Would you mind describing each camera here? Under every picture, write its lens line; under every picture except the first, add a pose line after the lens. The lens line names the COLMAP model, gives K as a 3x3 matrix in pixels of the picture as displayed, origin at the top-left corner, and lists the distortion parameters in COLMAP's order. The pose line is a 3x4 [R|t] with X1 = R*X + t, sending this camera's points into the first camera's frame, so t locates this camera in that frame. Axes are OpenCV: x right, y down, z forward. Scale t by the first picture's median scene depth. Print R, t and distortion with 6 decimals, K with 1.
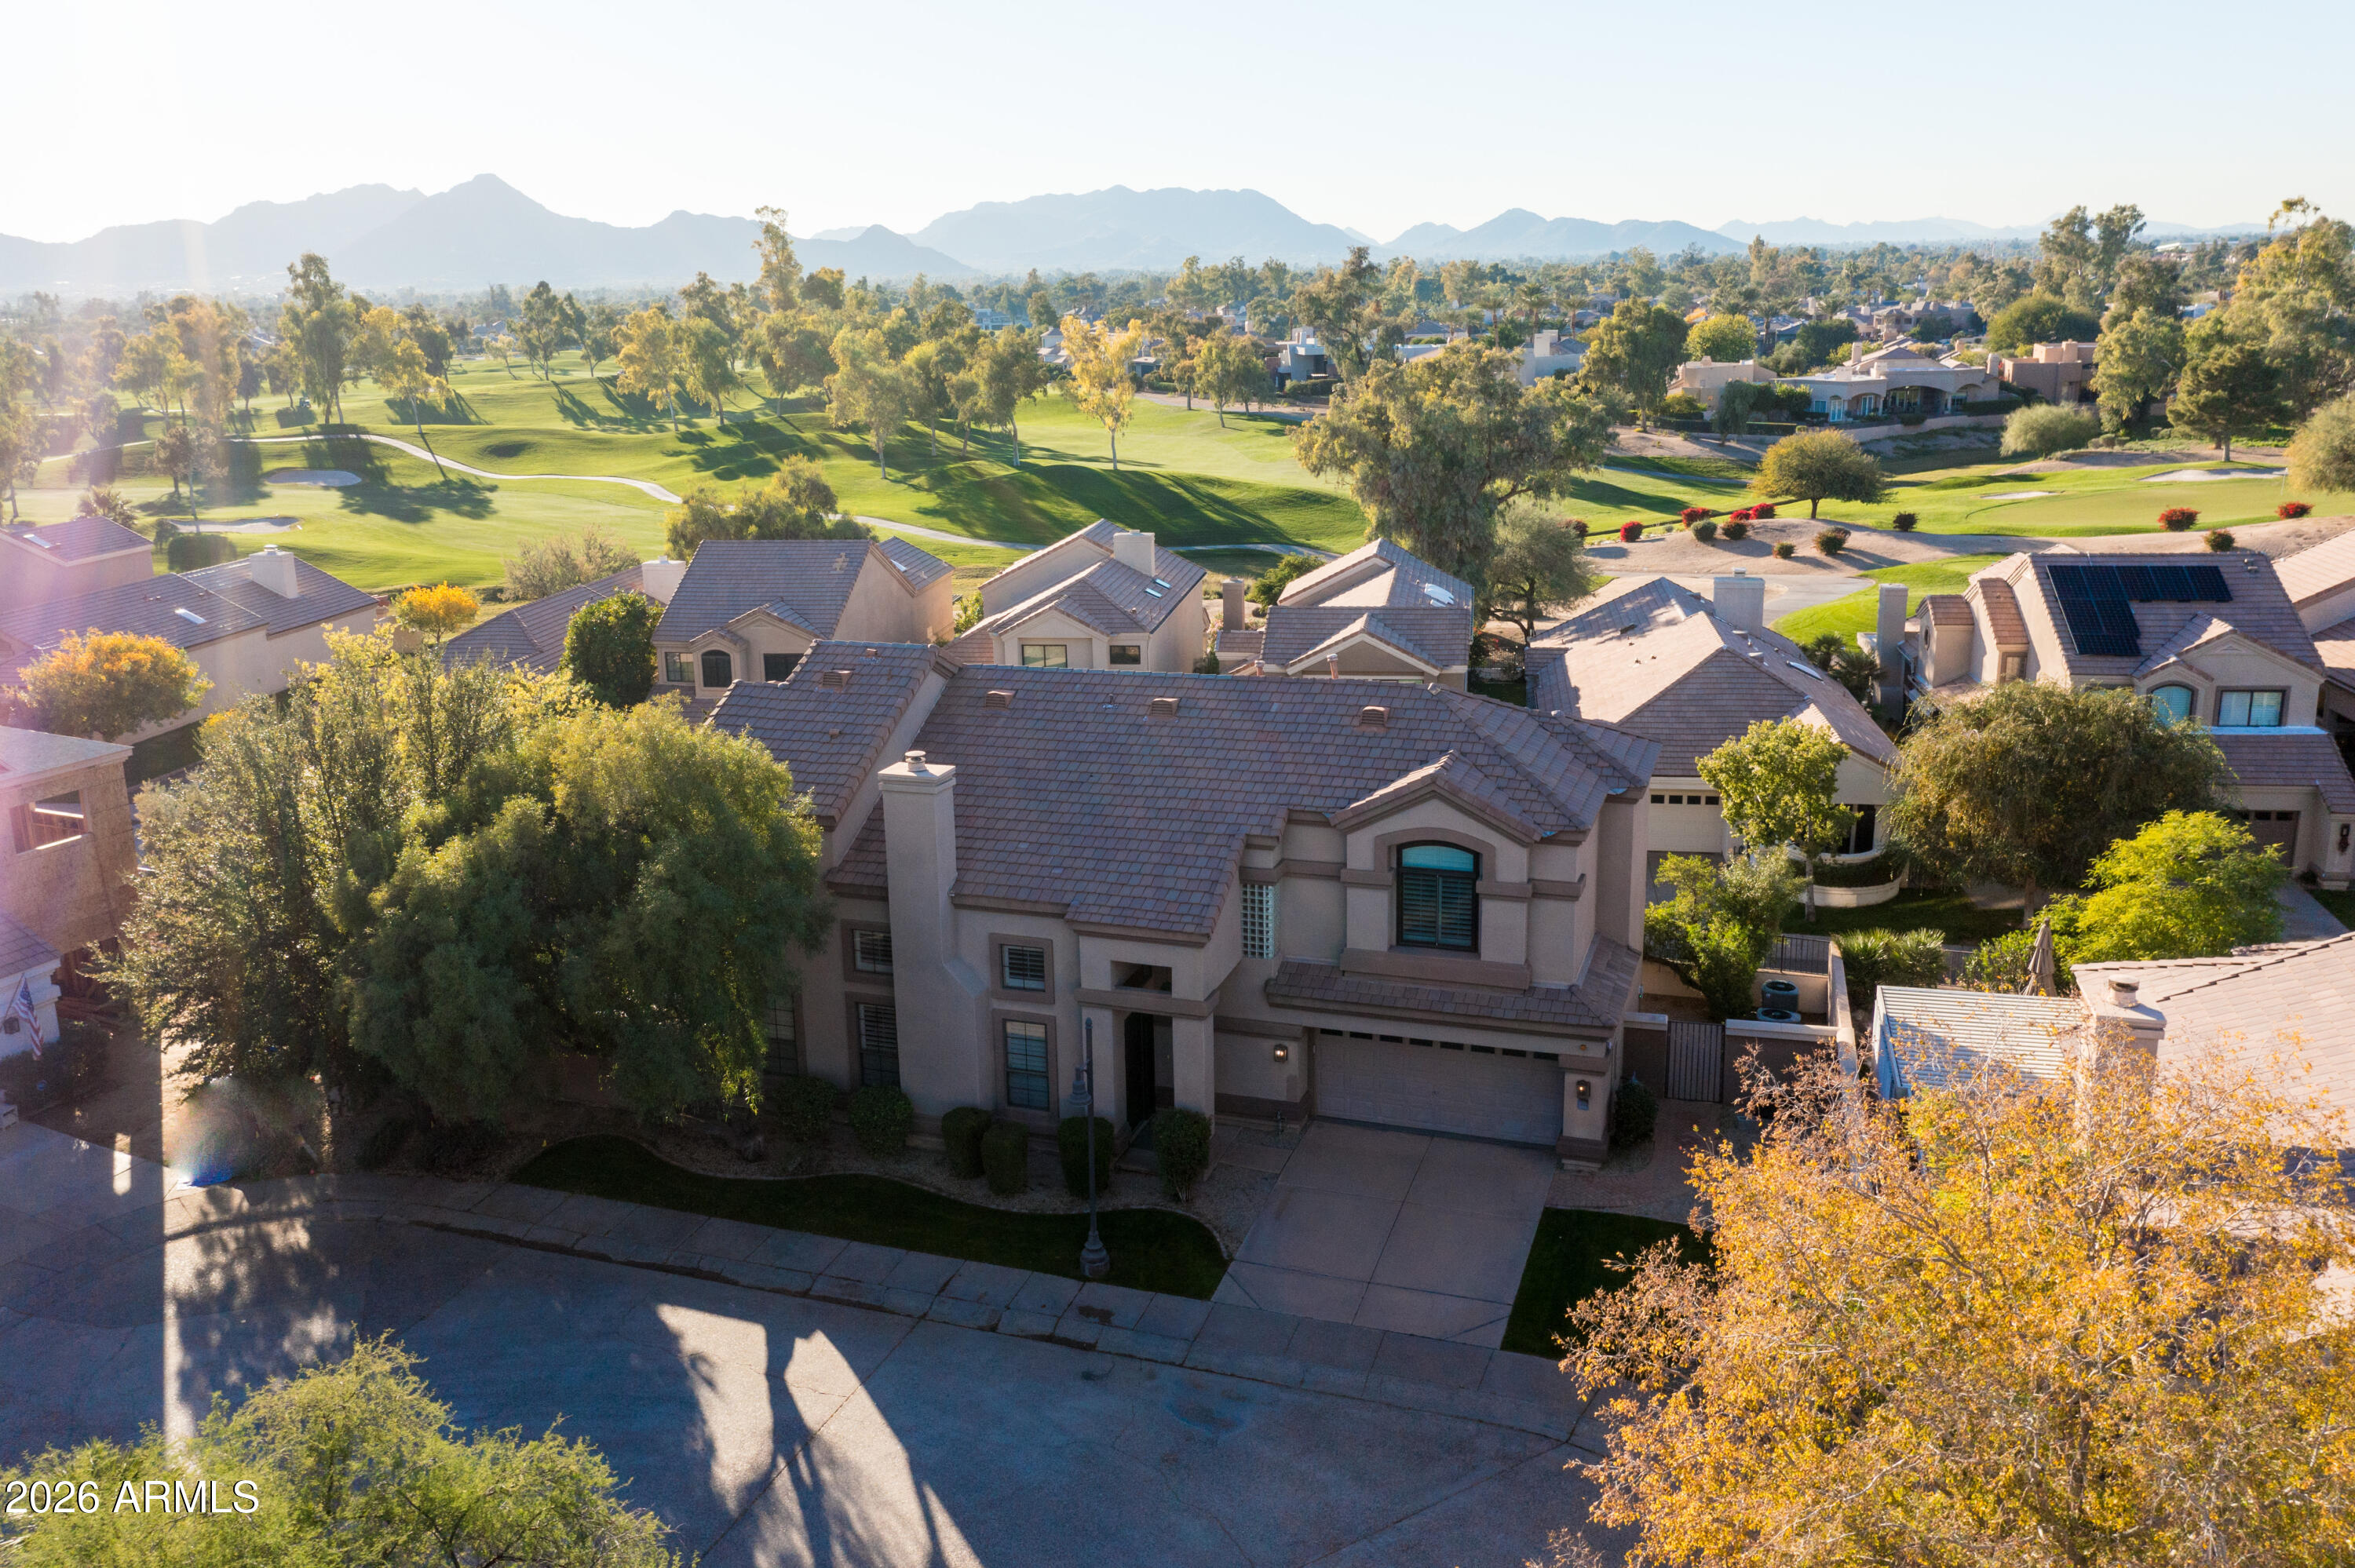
lens RADIAL K [[1946.3, 0, 1177.5], [0, 1946.3, 784.0], [0, 0, 1]] dist [0.004541, 0.009713]
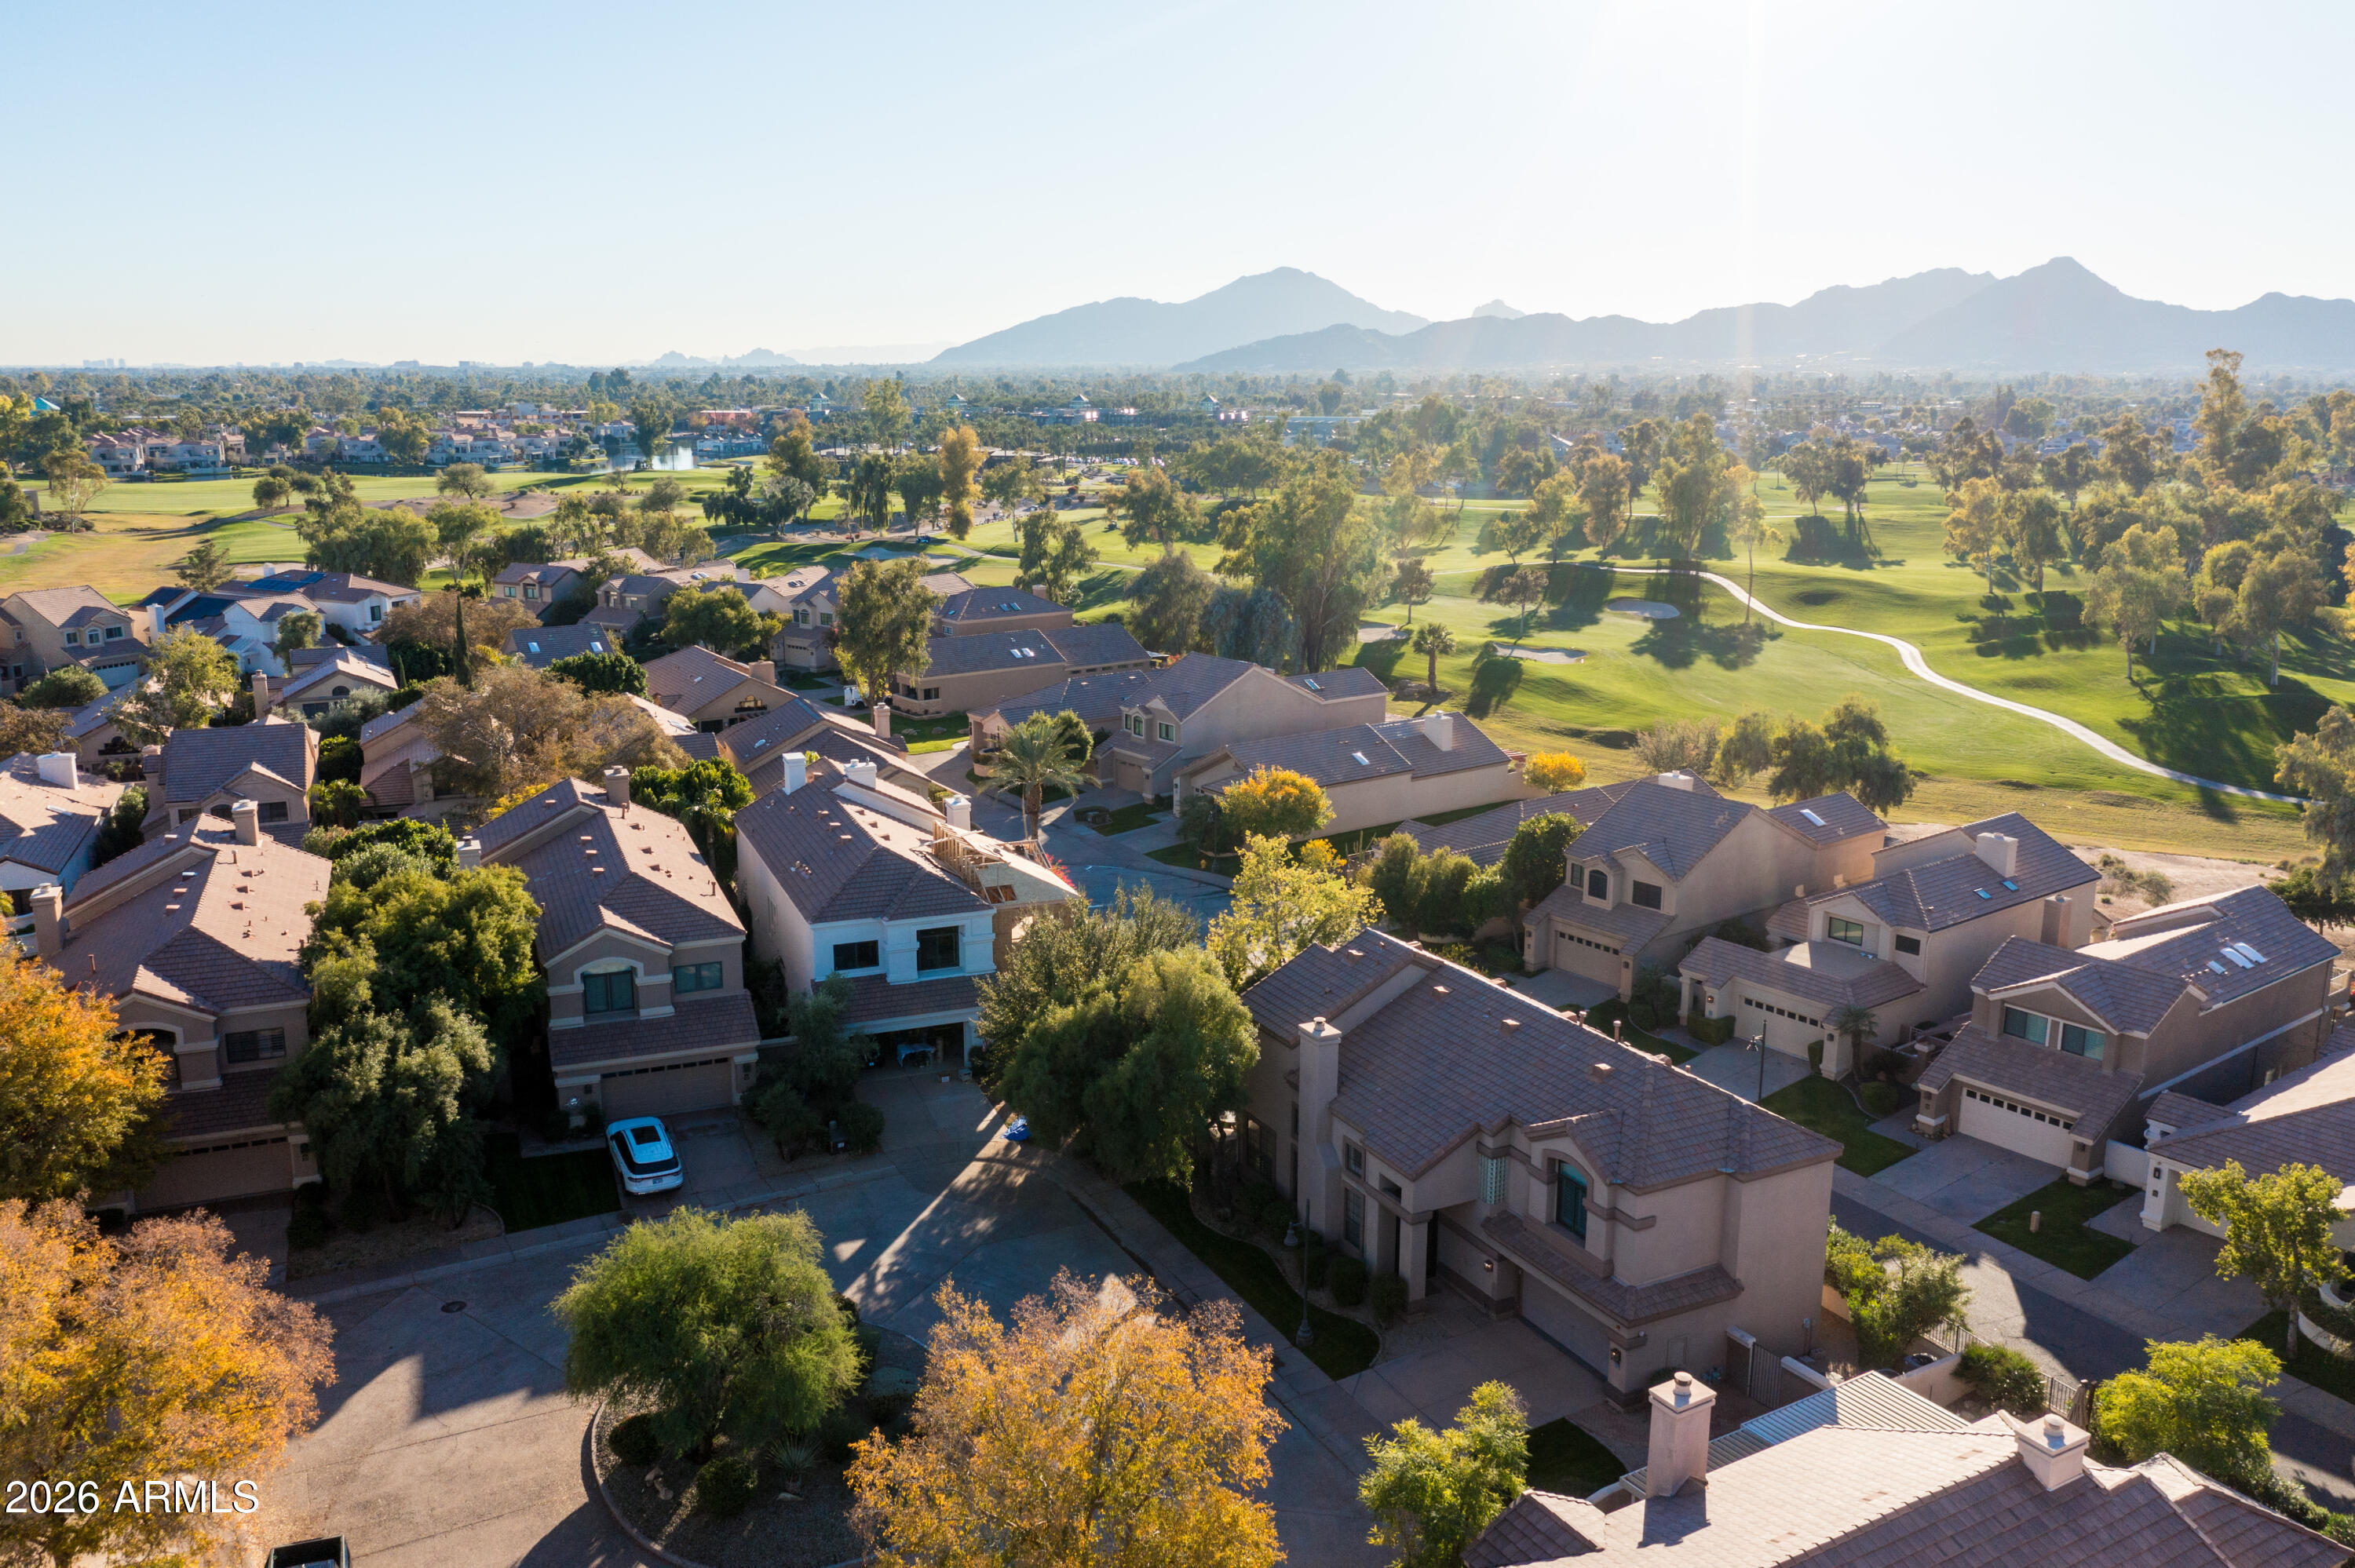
lens RADIAL K [[1946.3, 0, 1177.5], [0, 1946.3, 784.0], [0, 0, 1]] dist [0.004541, 0.009713]
pose [[0.722845, 0.177482, -0.667828, 0.164721], [-0.195453, 0.979500, 0.048756, -0.051714], [0.662791, 0.095286, 0.742717, -0.069193]]
